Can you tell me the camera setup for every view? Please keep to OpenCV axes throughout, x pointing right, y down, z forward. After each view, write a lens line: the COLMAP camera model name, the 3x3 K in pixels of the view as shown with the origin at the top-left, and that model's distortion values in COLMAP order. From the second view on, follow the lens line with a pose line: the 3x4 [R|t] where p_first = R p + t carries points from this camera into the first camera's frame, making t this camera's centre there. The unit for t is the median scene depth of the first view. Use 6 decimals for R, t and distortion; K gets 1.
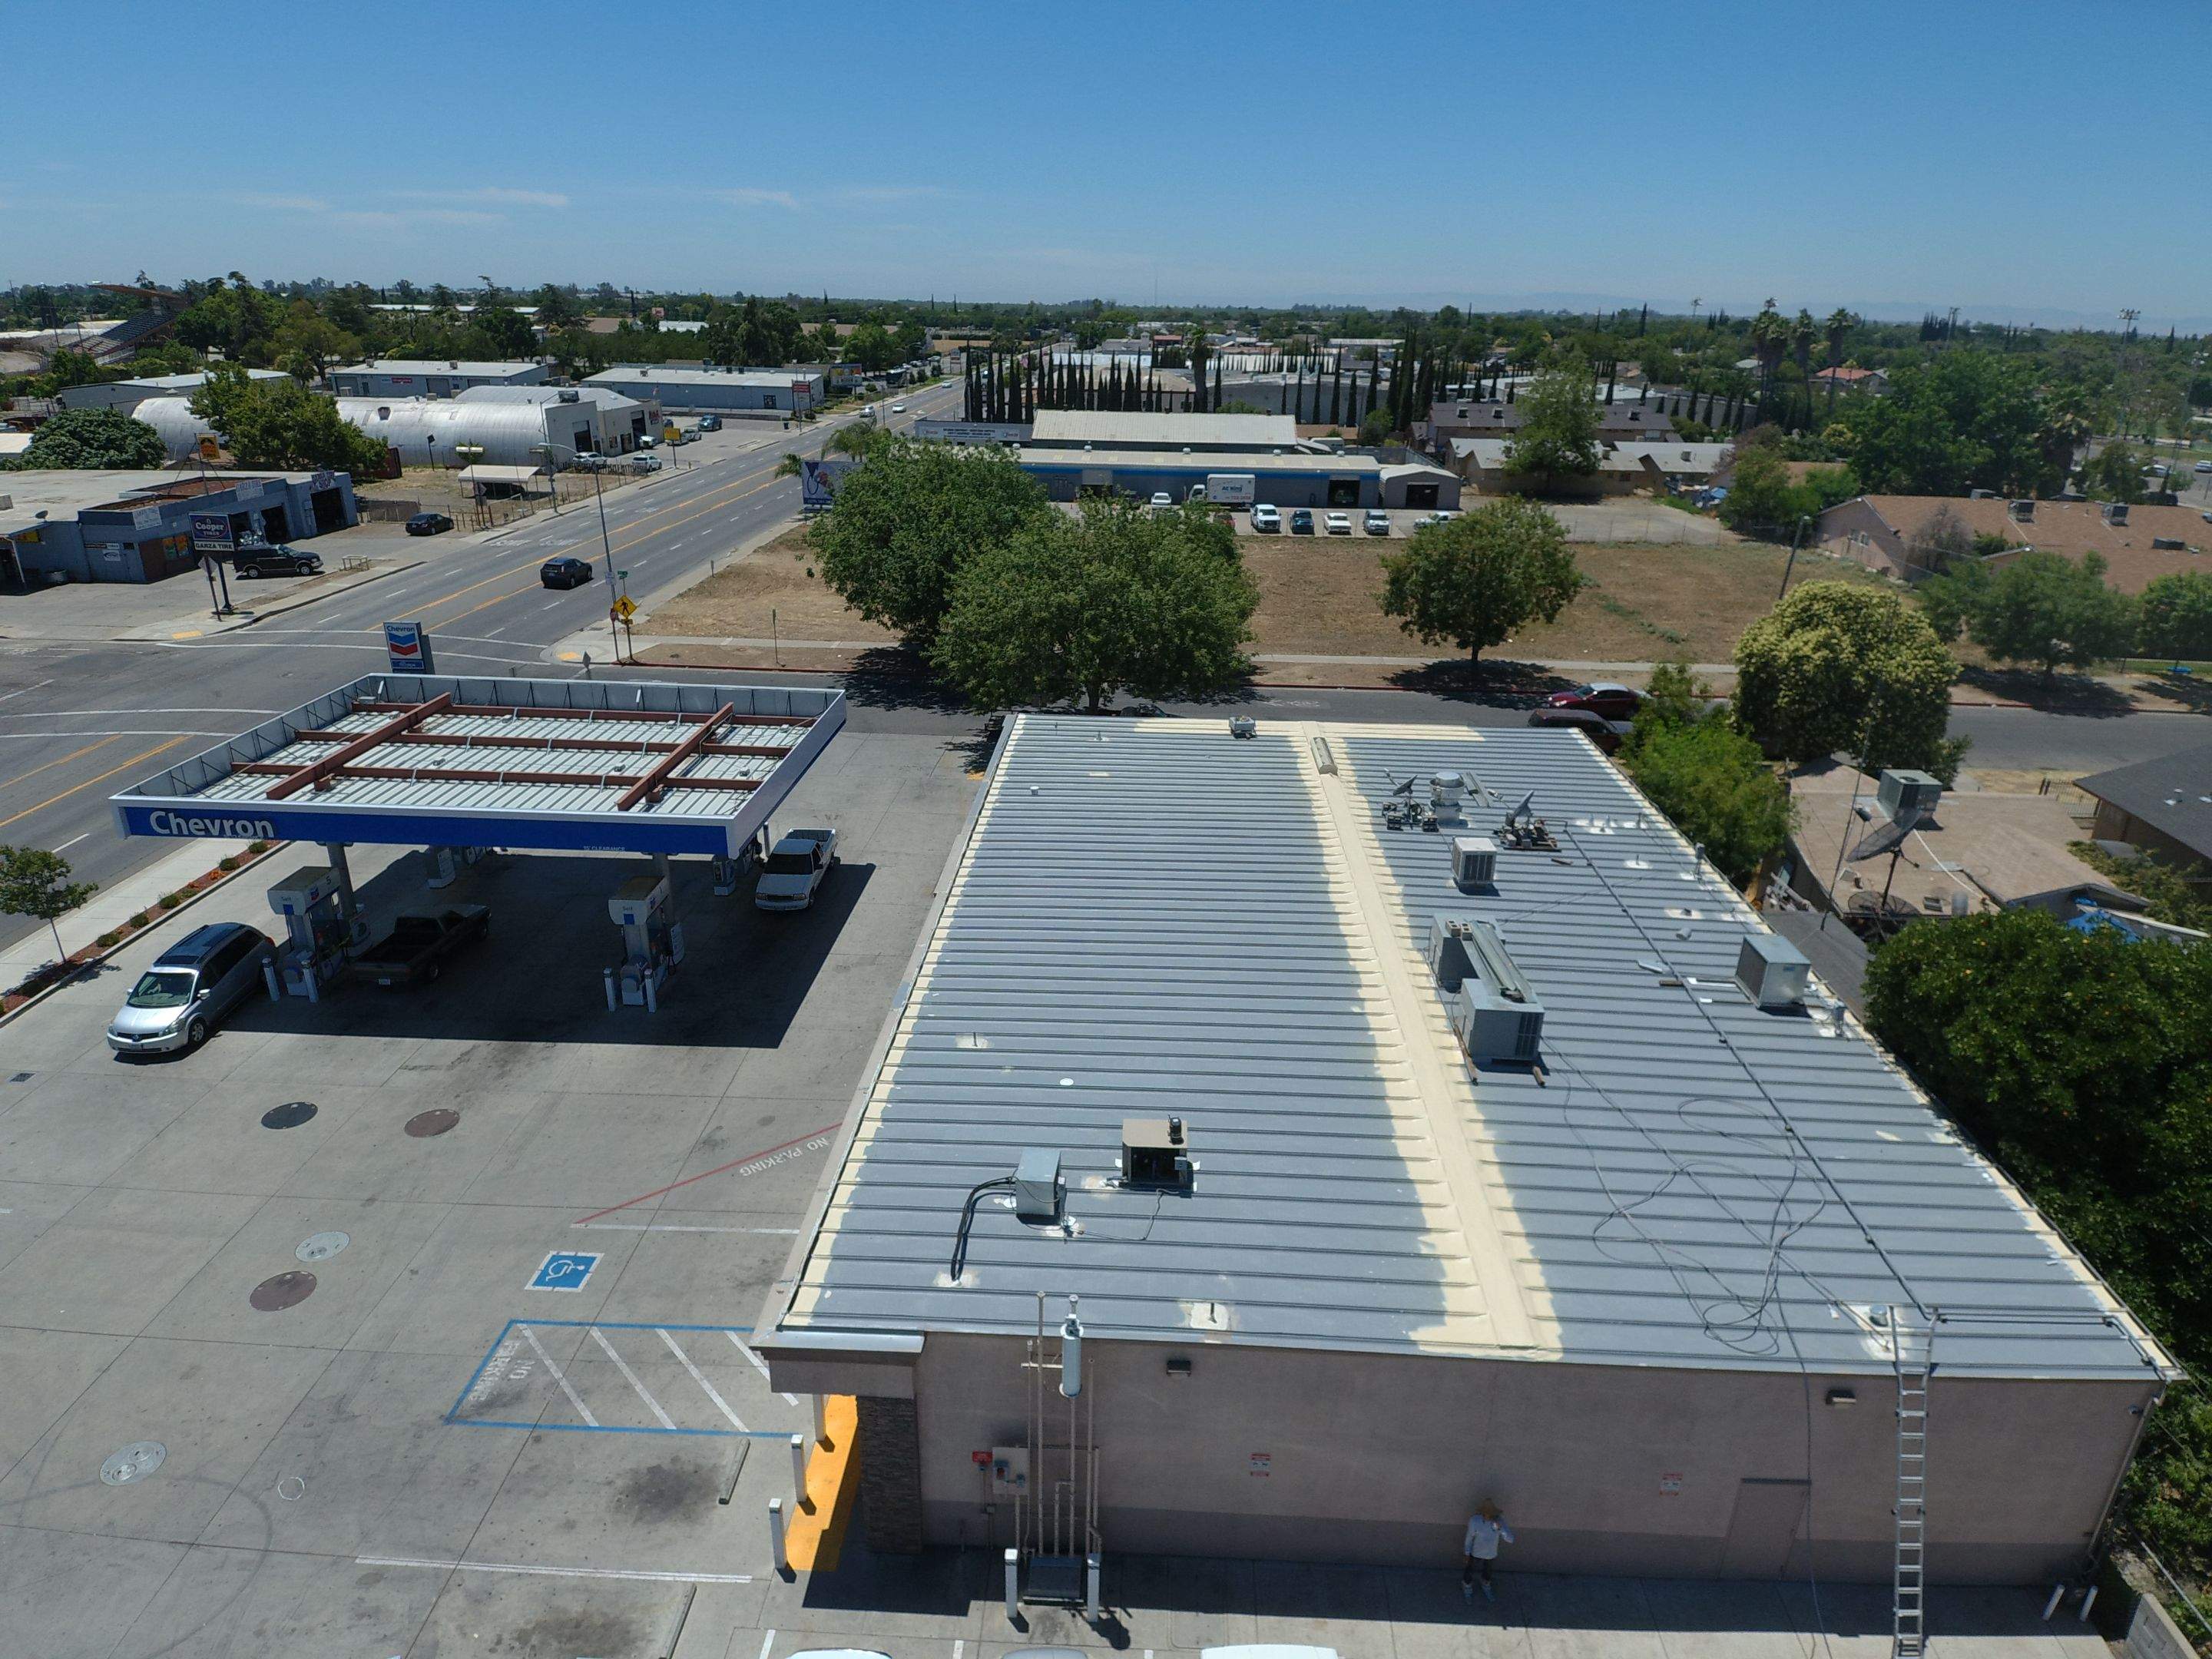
lens RADIAL K [[1316.6, 0, 1106.0], [0, 1316.6, 829.5], [0, 0, 1]] dist [0.066557, -0.086870]
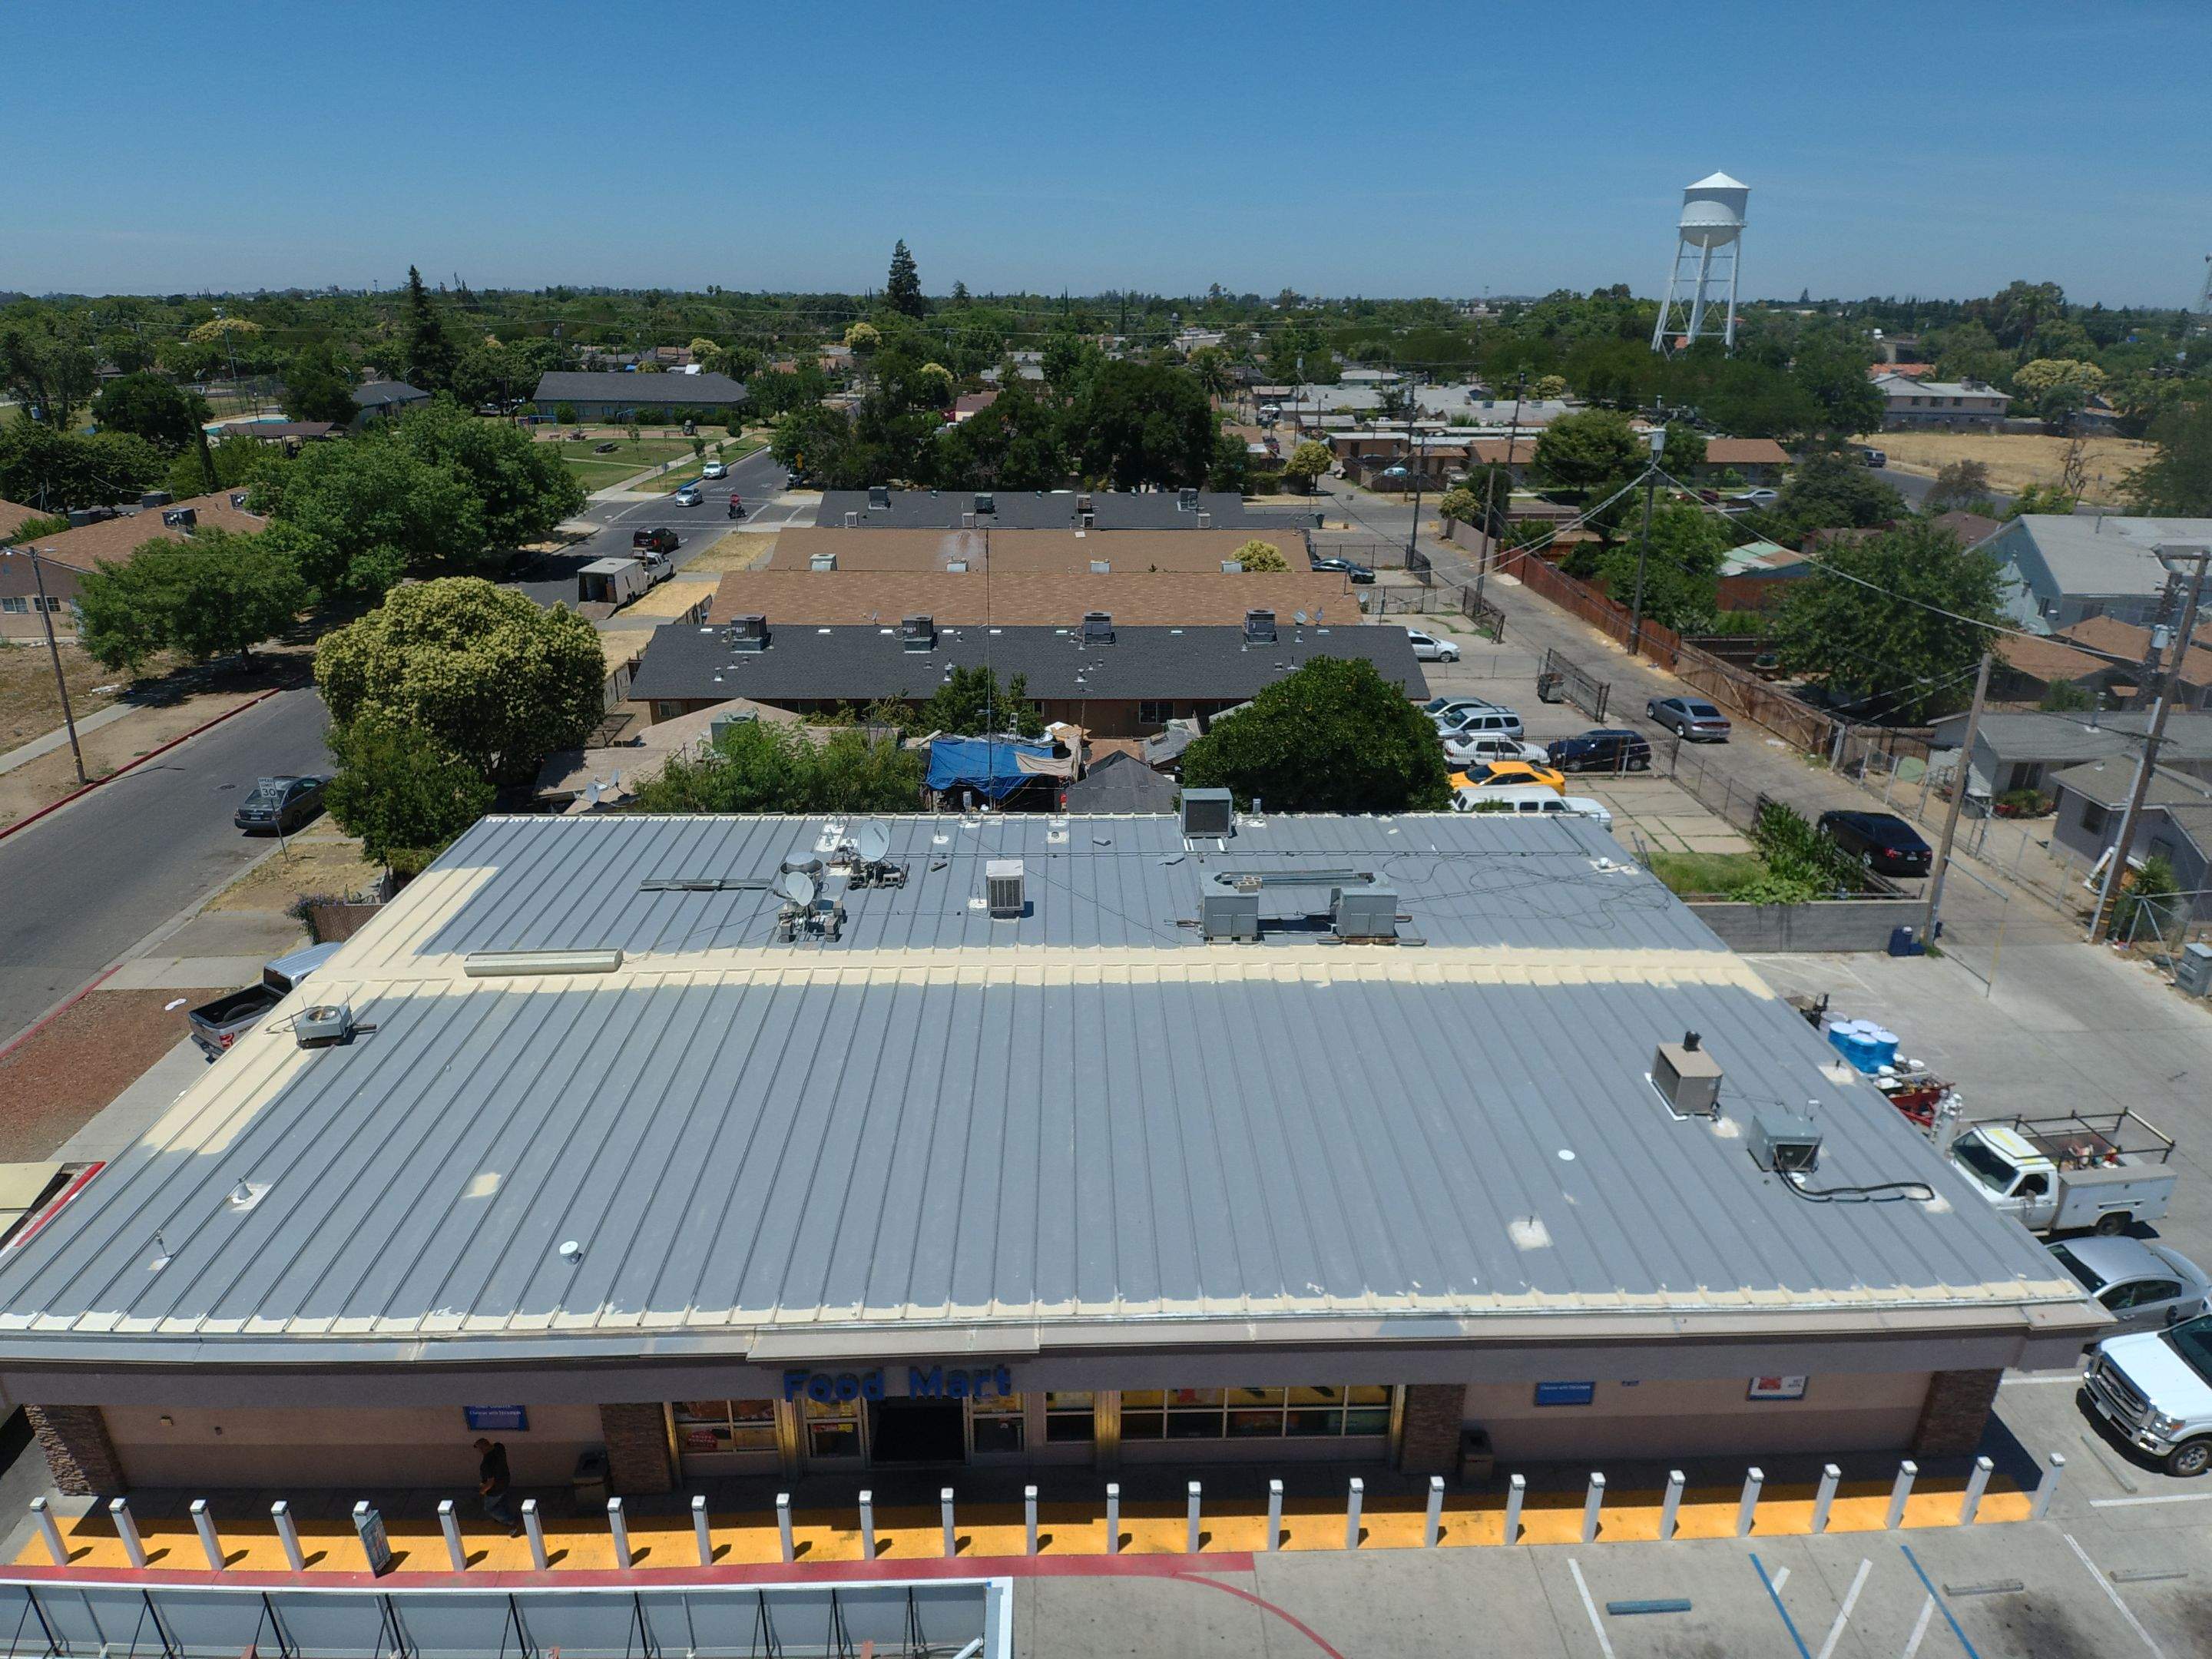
lens RADIAL K [[1316.6, 0, 1106.0], [0, 1316.6, 829.5], [0, 0, 1]] dist [0.066557, -0.086870]
pose [[-0.075748, -0.392831, 0.916486, -0.389211], [0.359310, 0.846625, 0.392584, -0.243418], [-0.930139, 0.359040, 0.077018, 0.592938]]
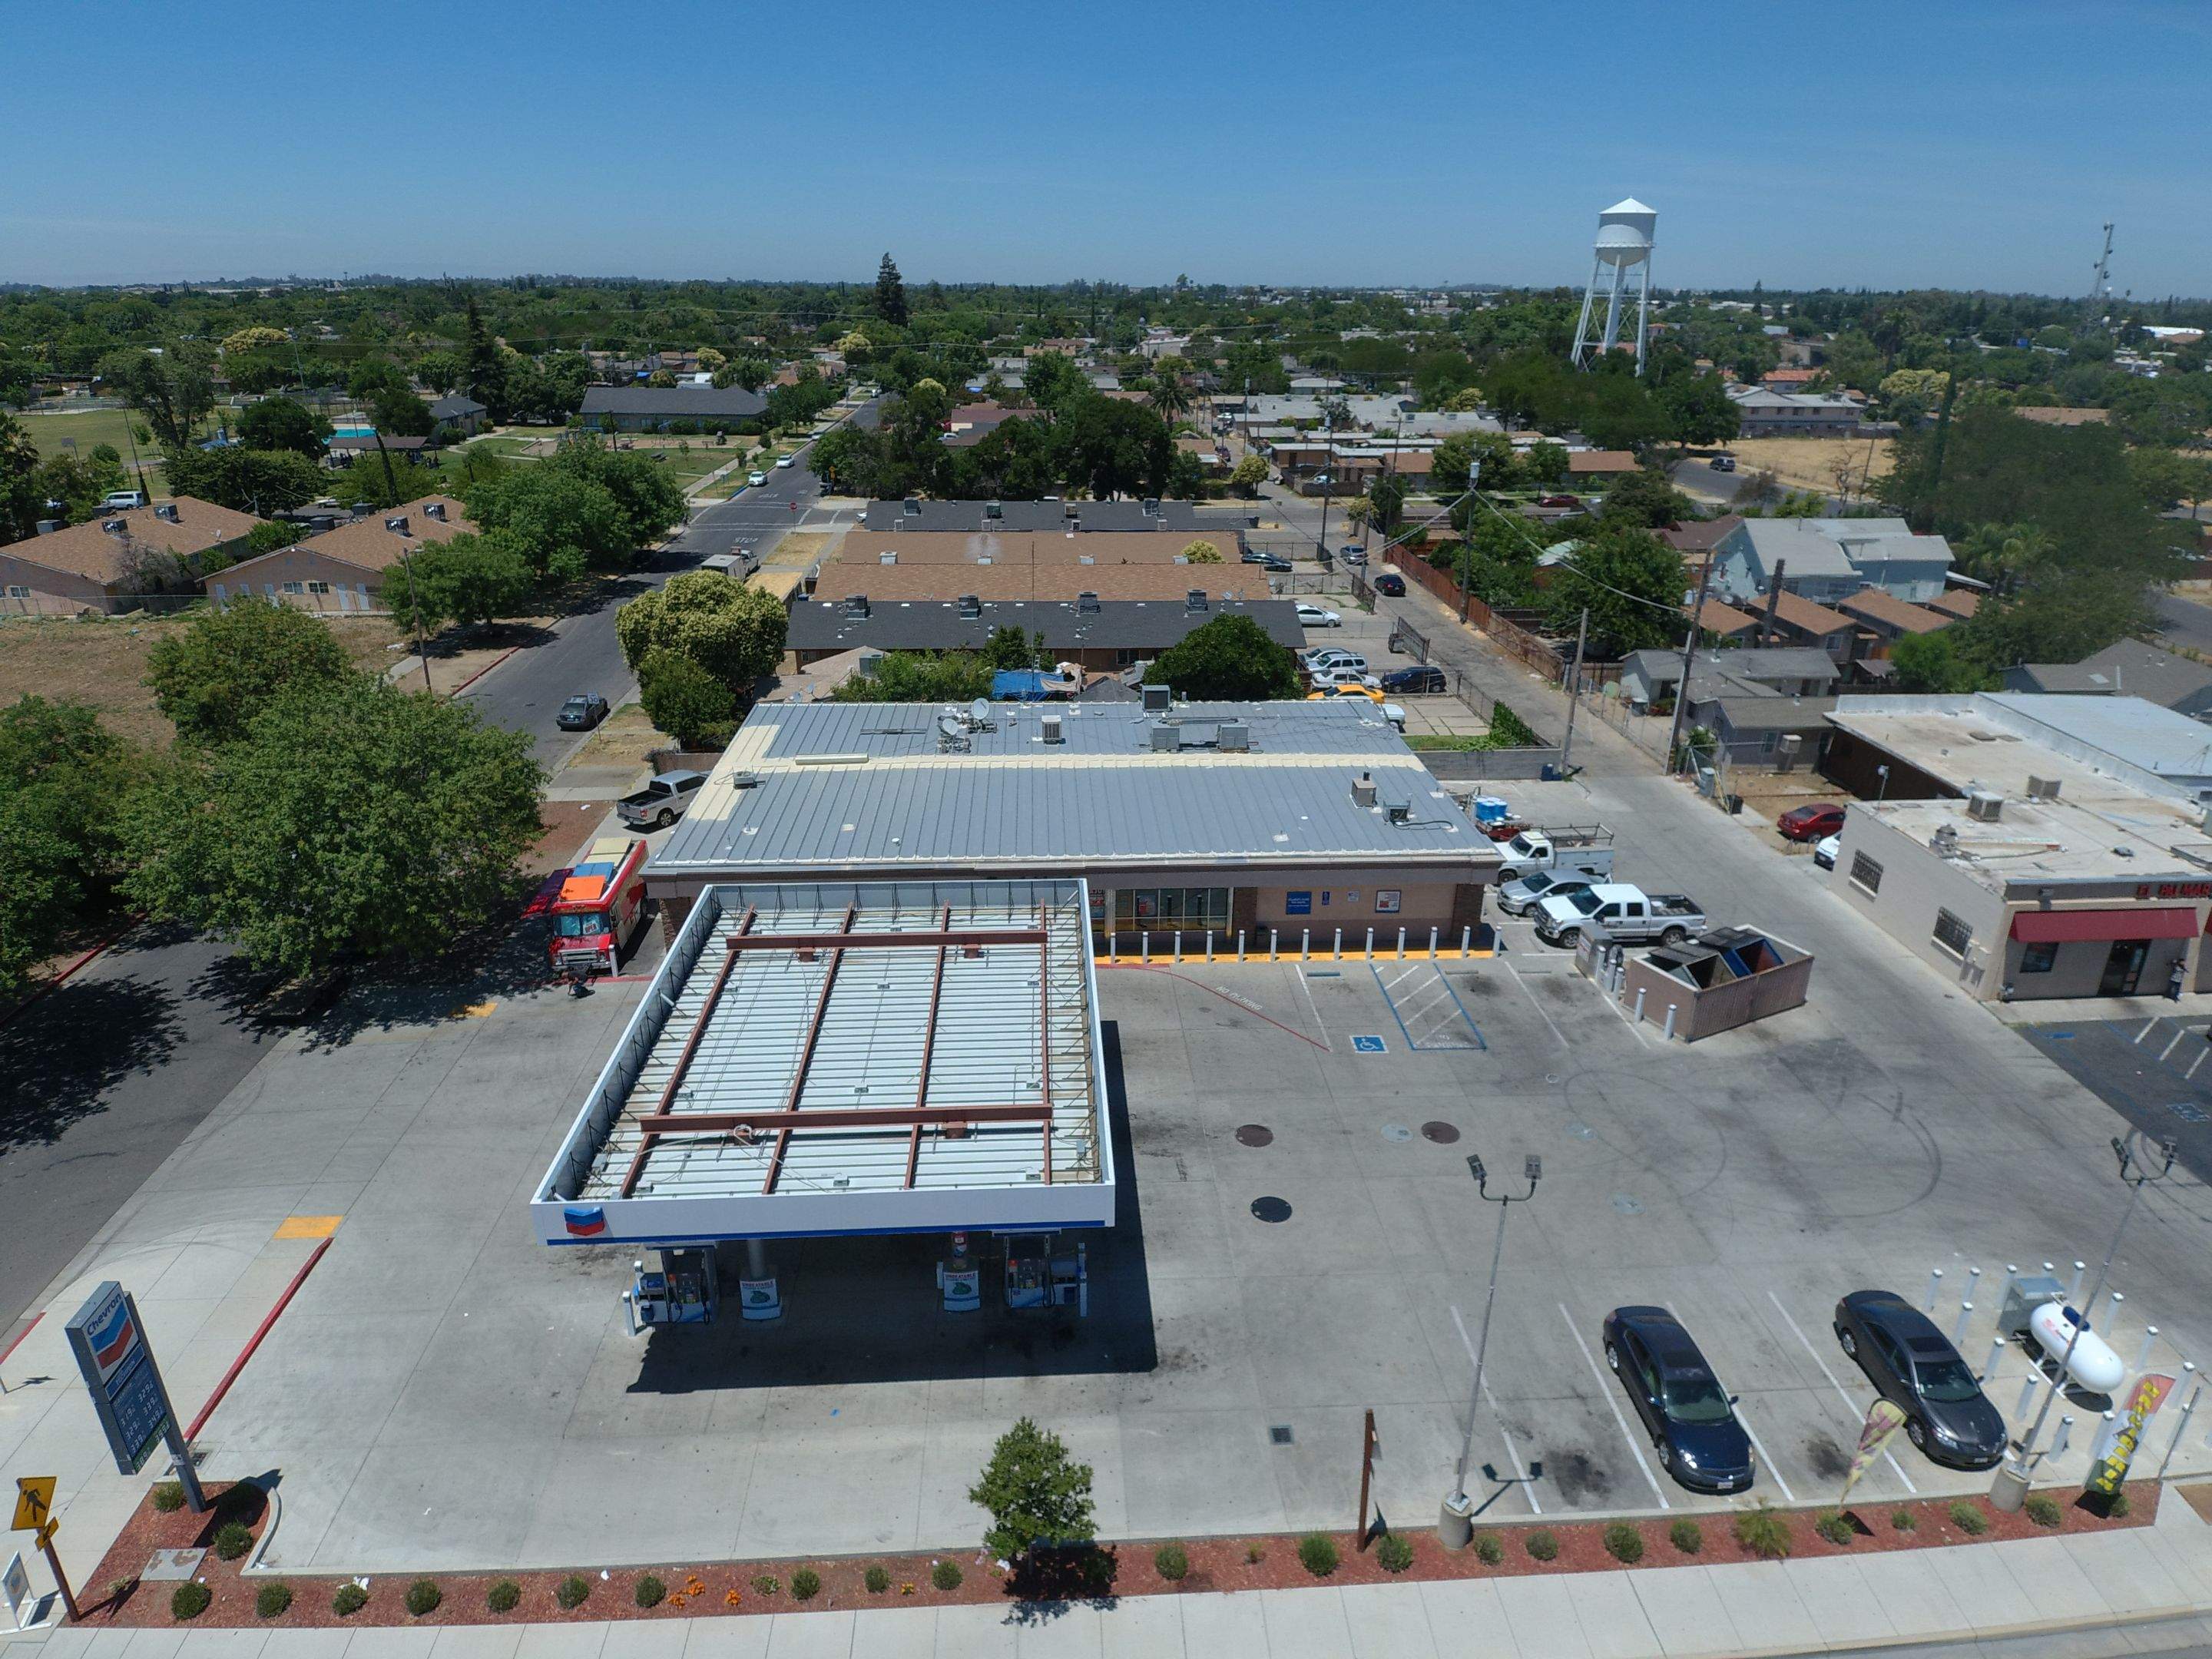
lens RADIAL K [[1314.6, 0, 1106.0], [0, 1314.6, 829.5], [0, 0, 1]] dist [0.086698, -0.112198]
pose [[-0.098275, -0.399718, 0.911355, -0.995777], [0.357623, 0.840426, 0.407173, -0.396826], [-0.928681, 0.365936, 0.060355, 0.609496]]
